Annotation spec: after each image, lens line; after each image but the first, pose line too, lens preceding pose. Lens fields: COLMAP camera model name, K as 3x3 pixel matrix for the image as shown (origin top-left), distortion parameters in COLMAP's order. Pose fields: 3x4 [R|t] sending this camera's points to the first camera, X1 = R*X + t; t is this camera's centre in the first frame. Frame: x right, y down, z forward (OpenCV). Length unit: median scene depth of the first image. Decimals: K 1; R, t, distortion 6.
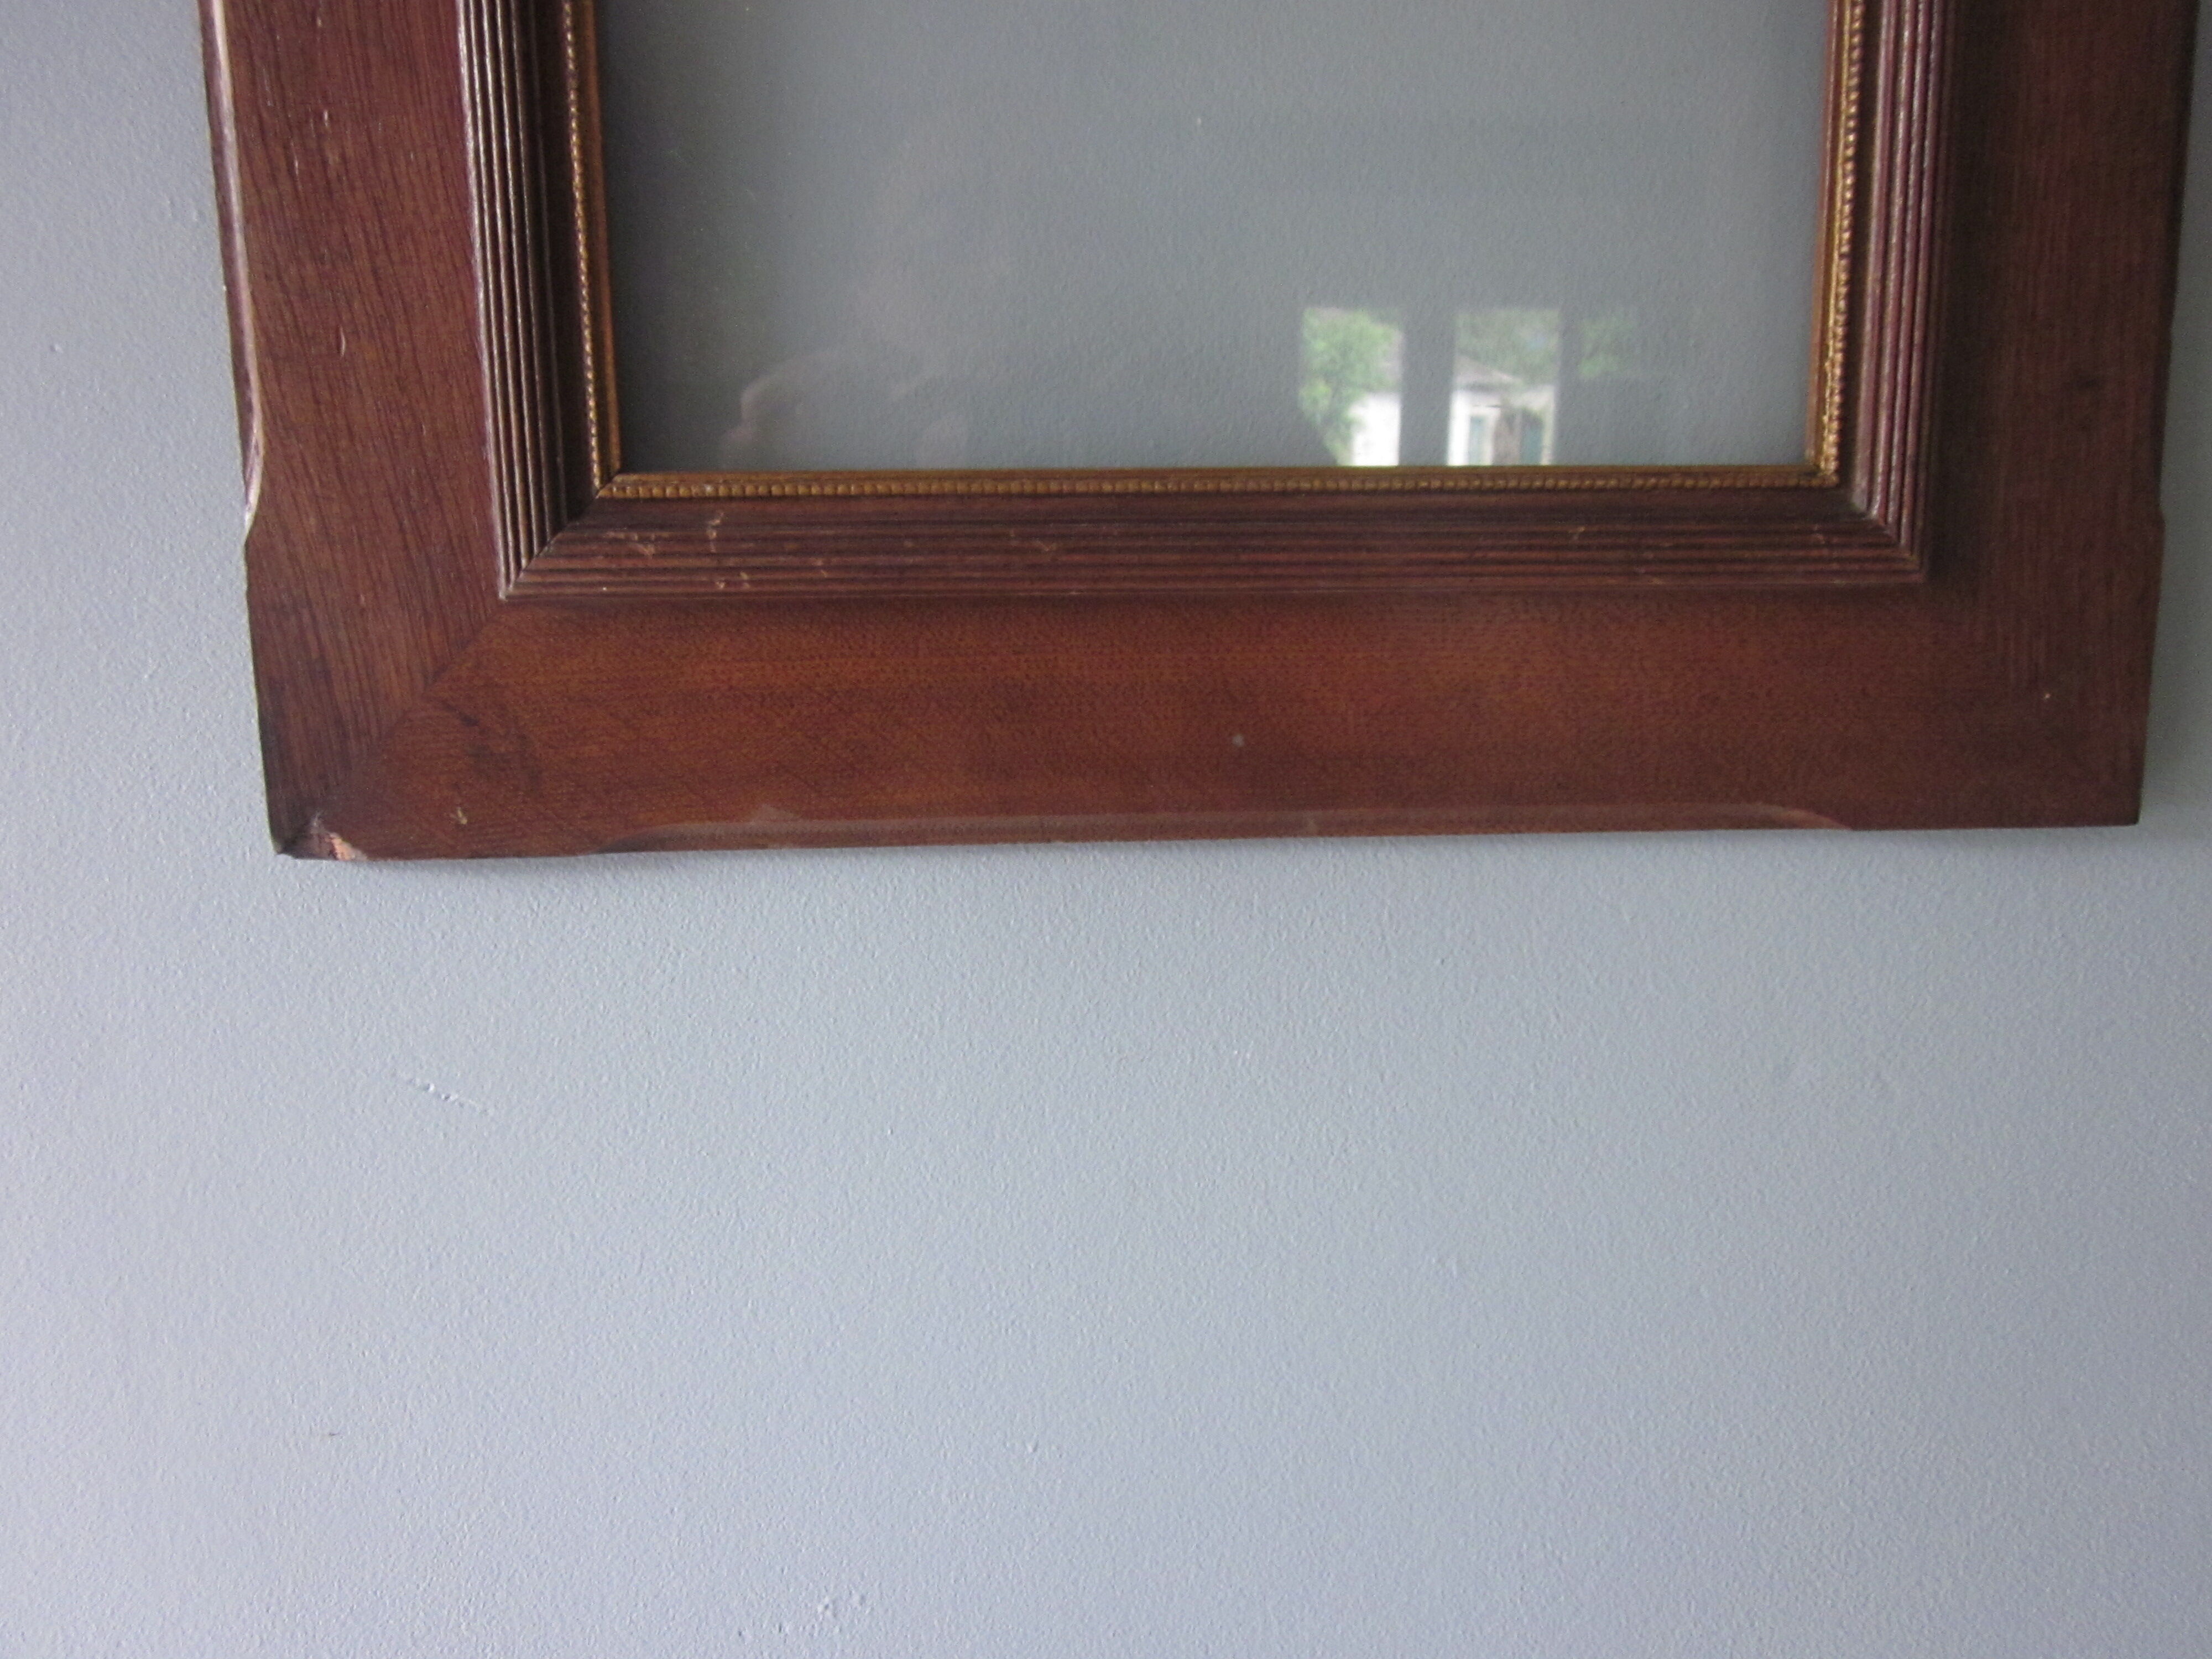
lens RADIAL K [[1837.3, 0, 1106.0], [0, 1837.3, 829.5], [0, 0, 1]] dist [-0.030727, -0.007389]
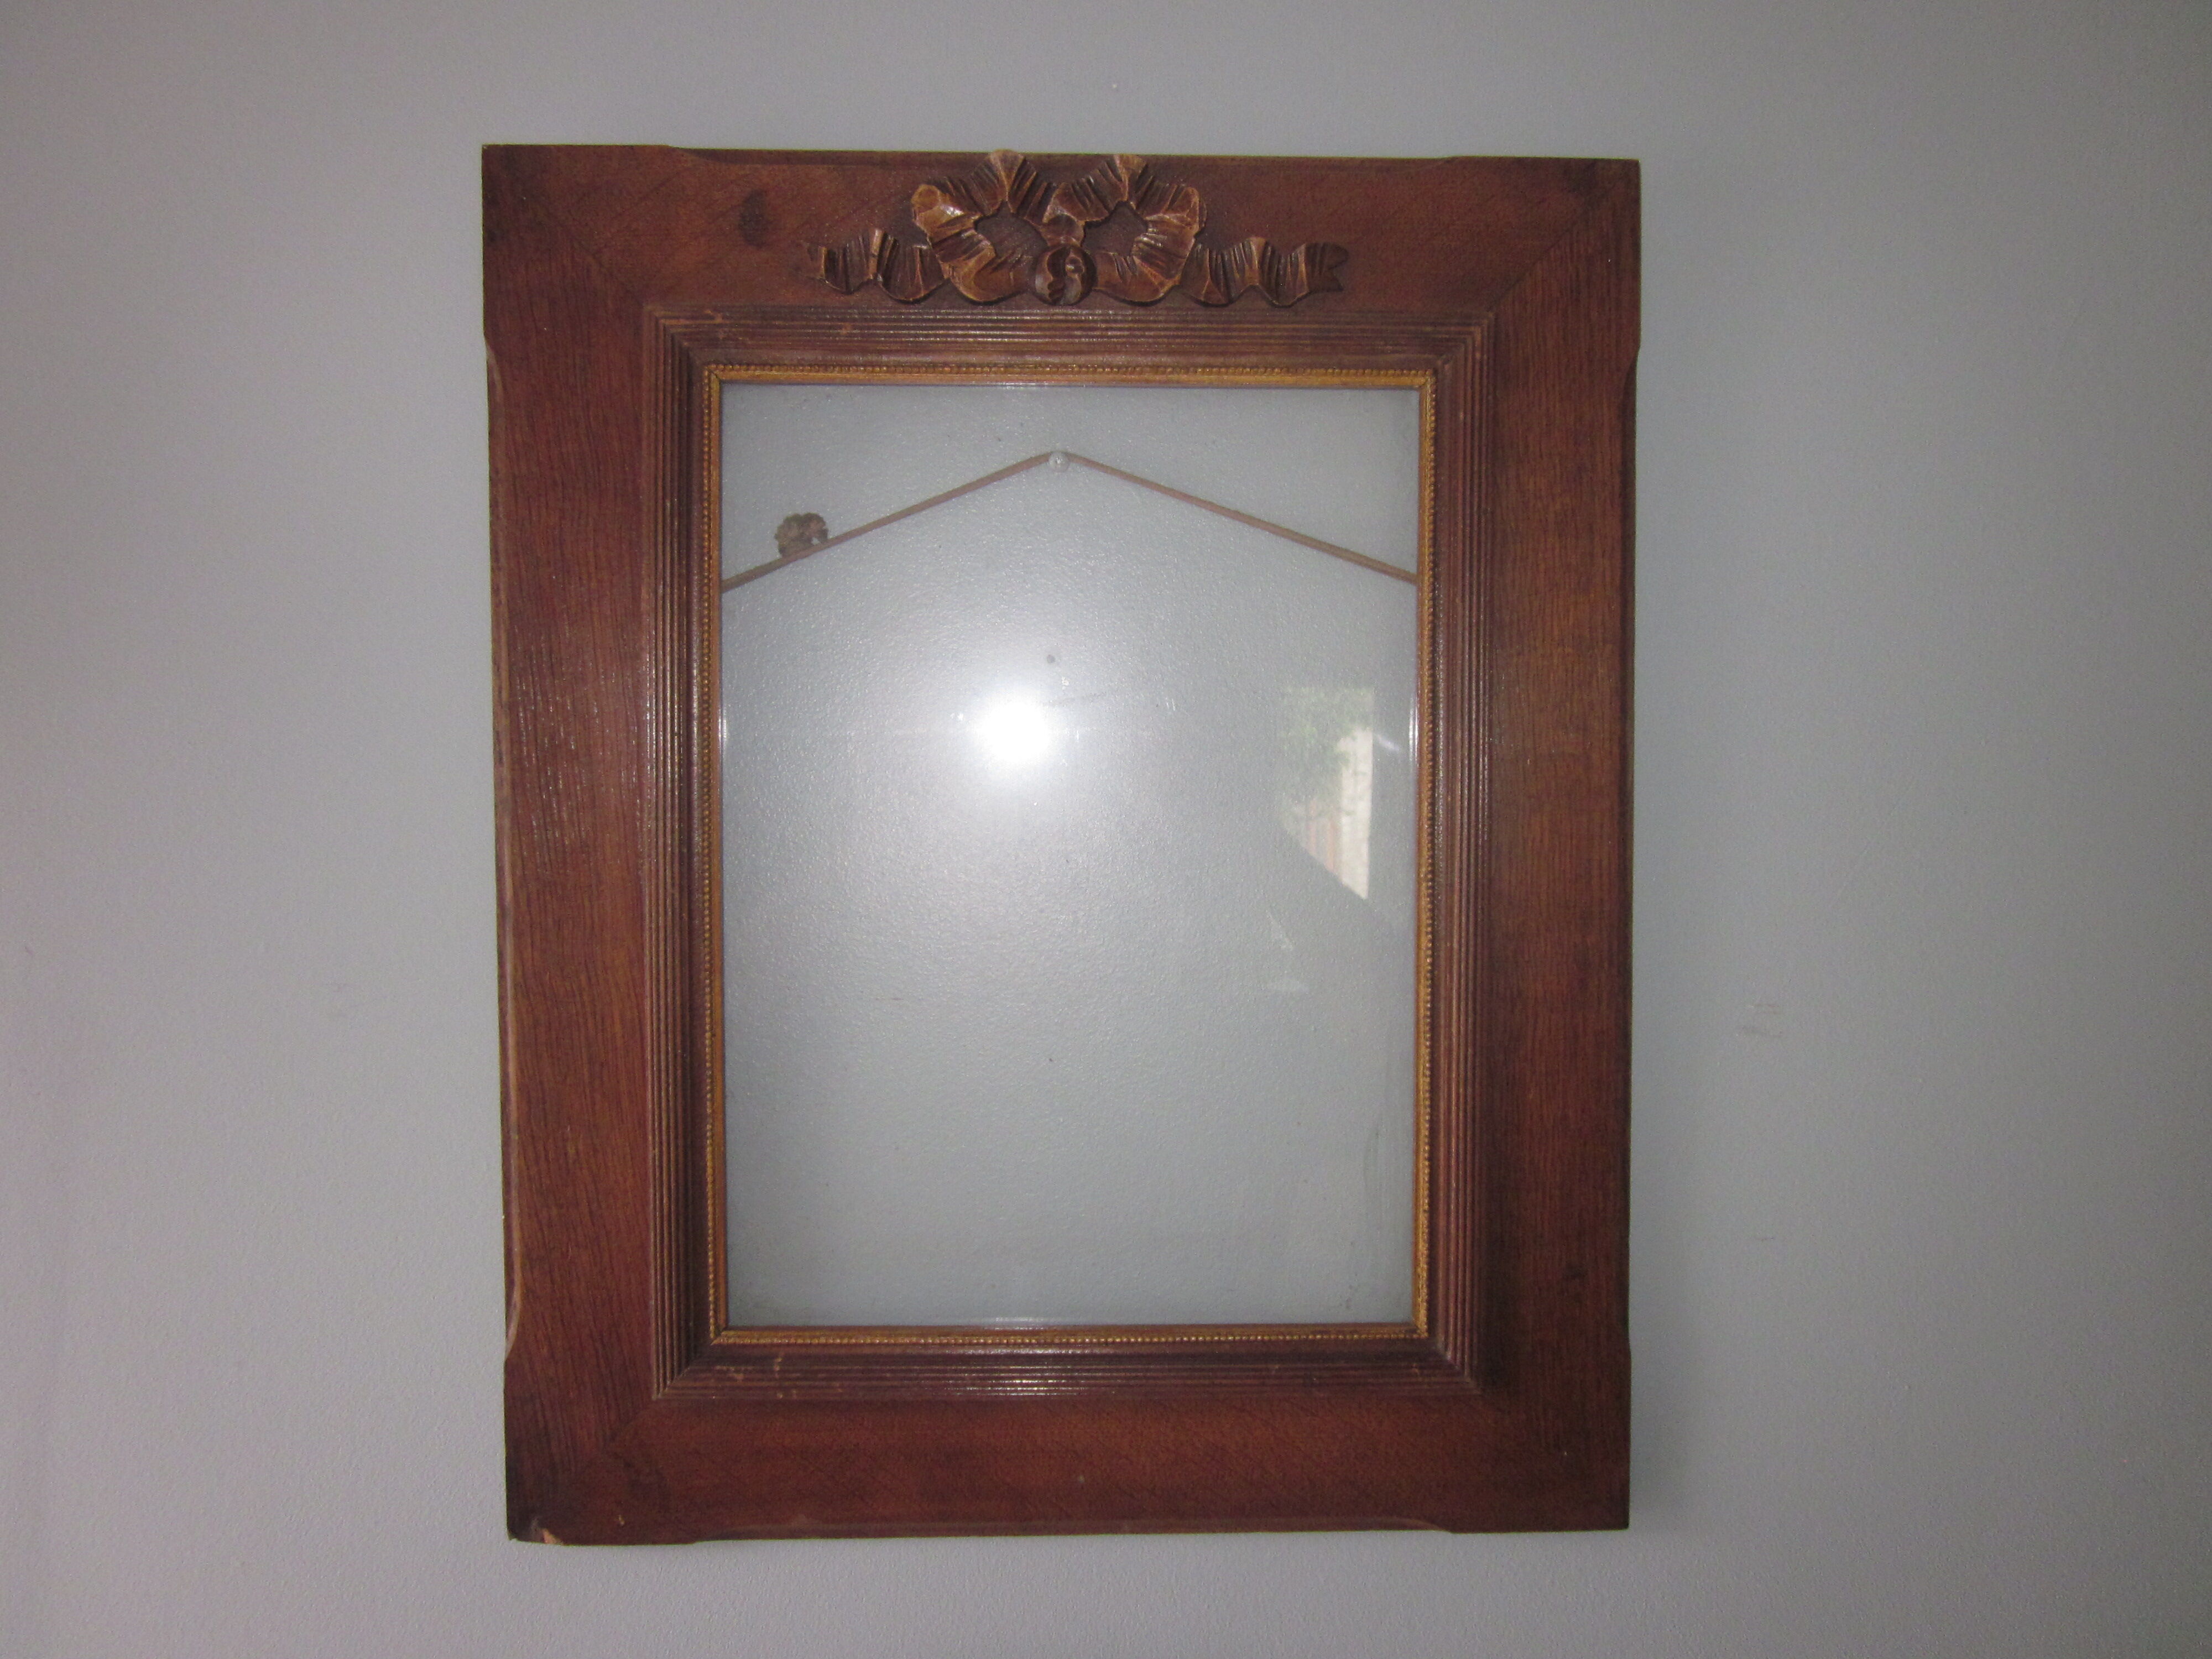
lens RADIAL K [[1837.3, 0, 1106.0], [0, 1837.3, 829.5], [0, 0, 1]] dist [-0.030727, -0.007389]
pose [[0.999929, 0.011485, -0.003241, 0.097748], [-0.011850, 0.987621, -0.156413, -0.393921], [0.001405, 0.156440, 0.987686, -0.794396]]
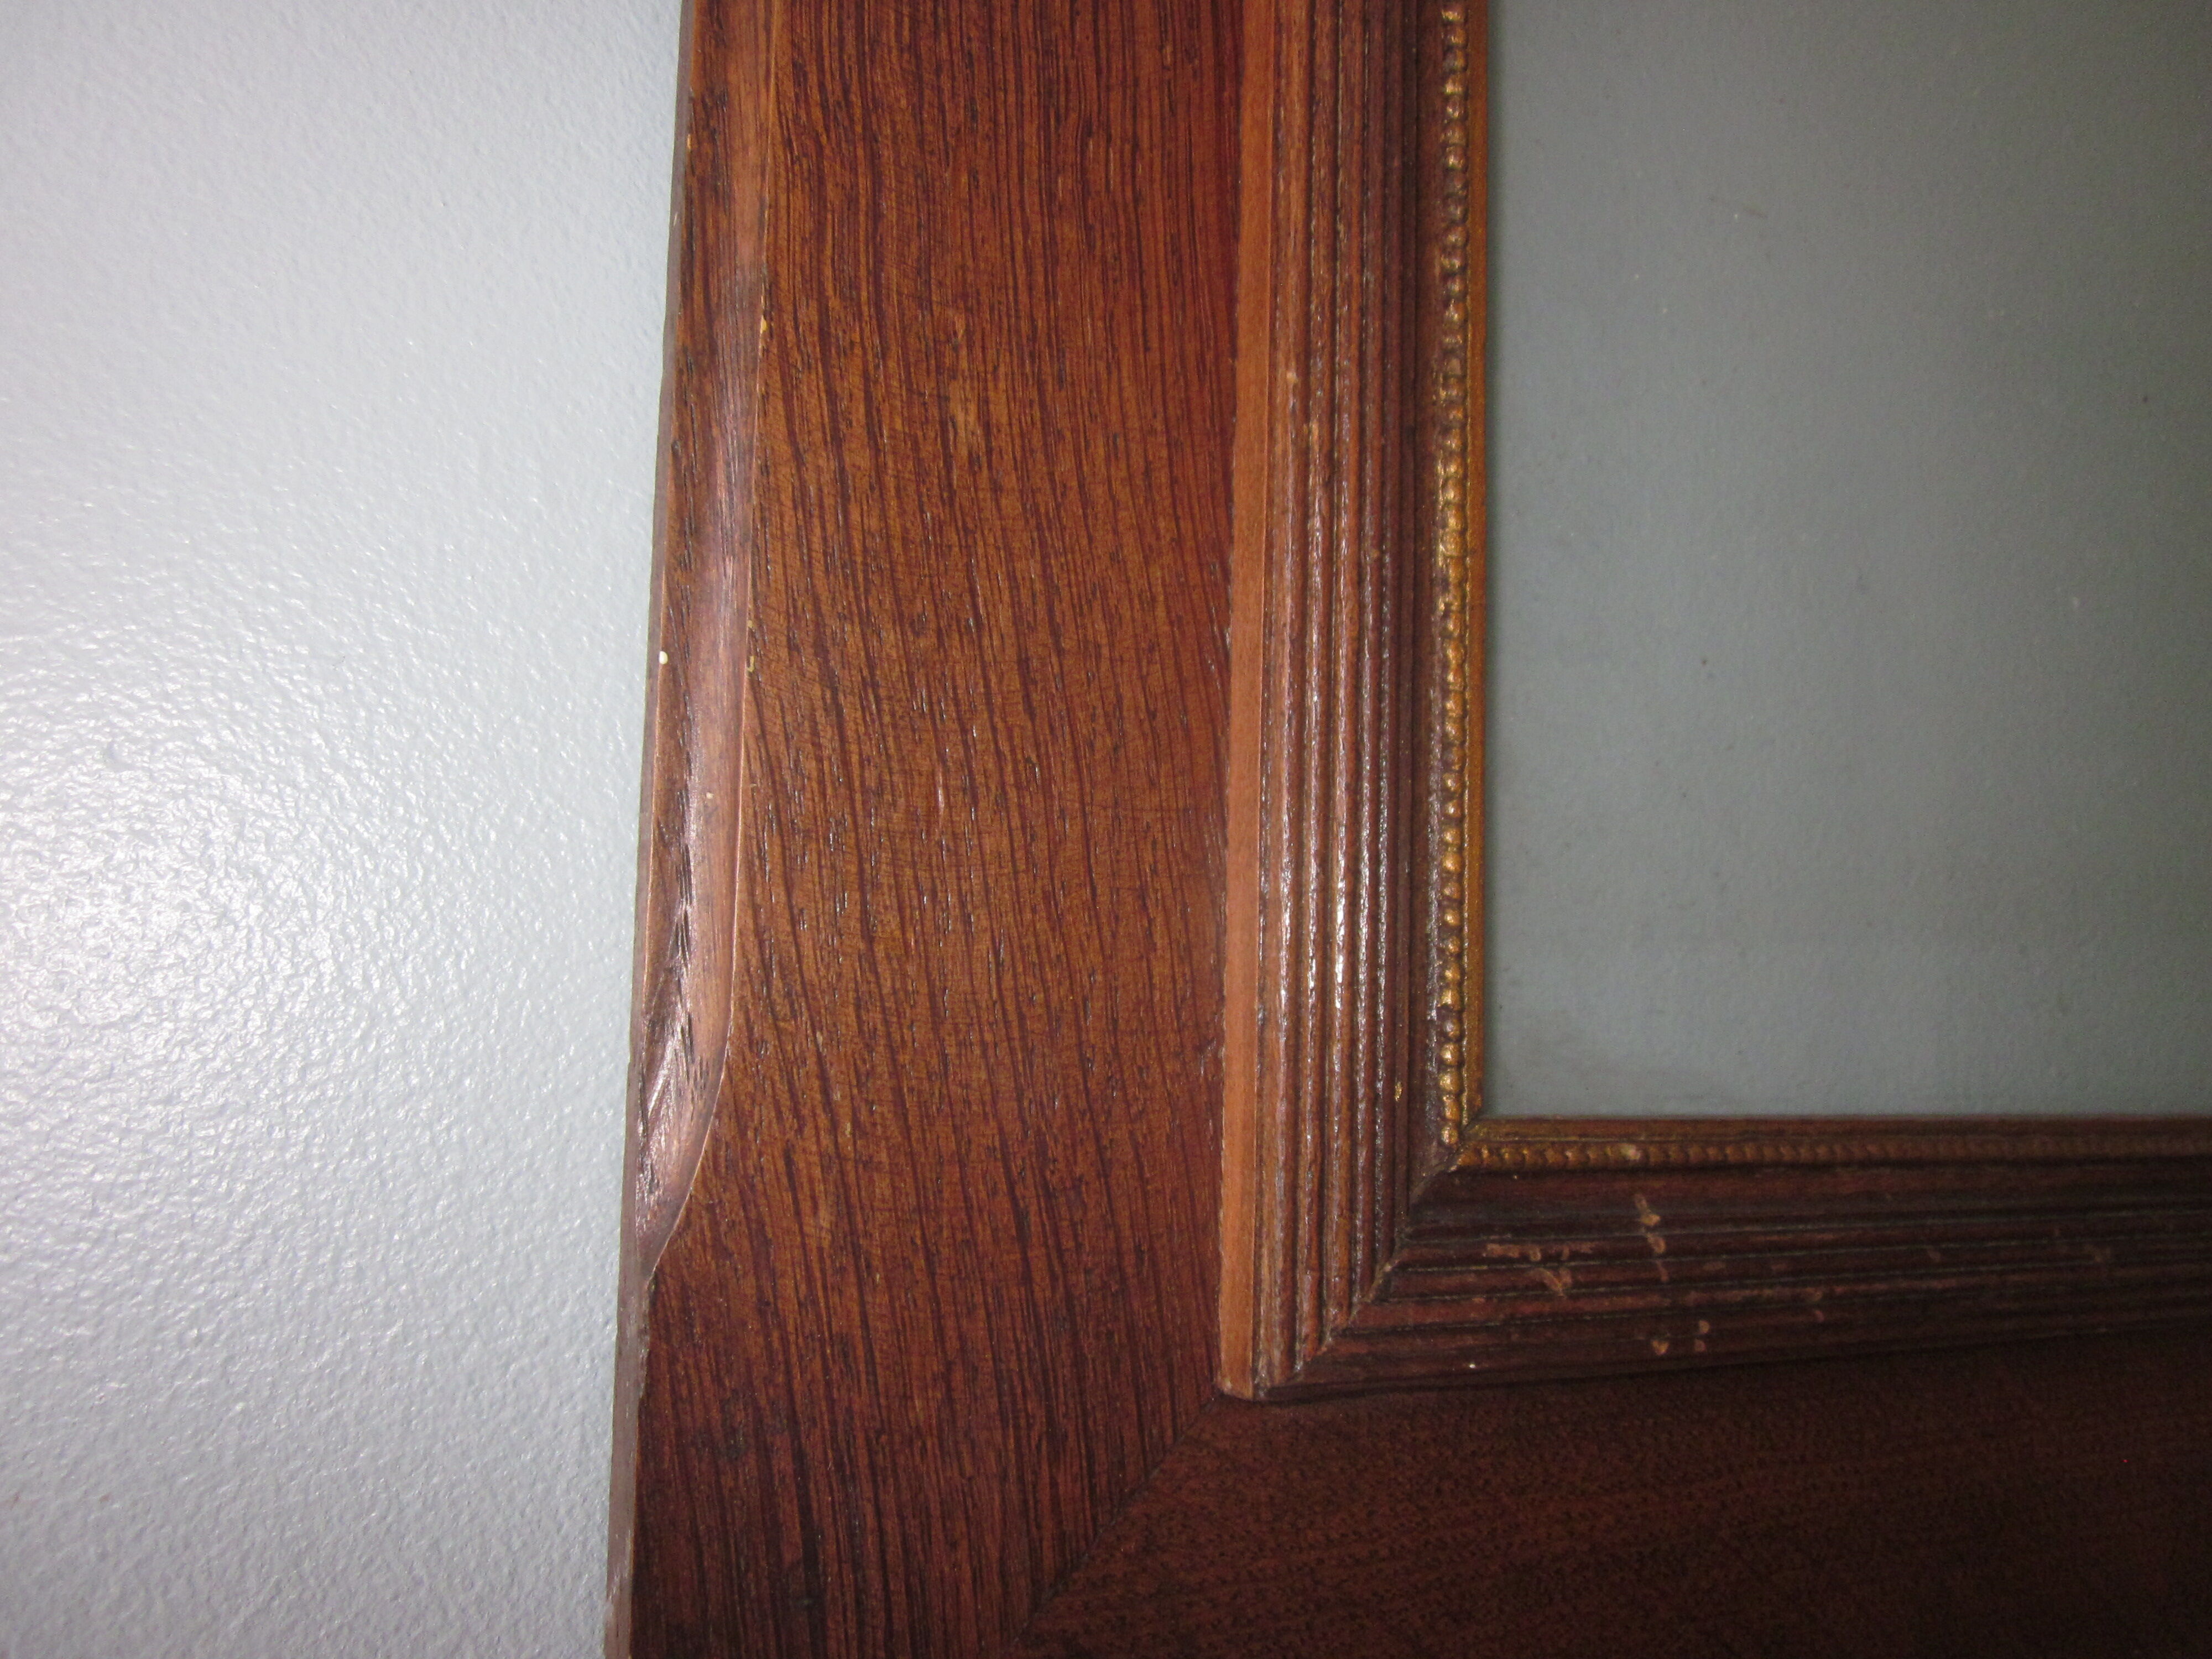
lens RADIAL K [[1837.3, 0, 1106.0], [0, 1837.3, 829.5], [0, 0, 1]] dist [-0.030727, -0.007389]
pose [[0.909002, 0.077840, 0.409458, -0.556038], [0.042739, 0.959819, -0.277348, -0.136034], [-0.414594, 0.269610, 0.869150, 0.591980]]
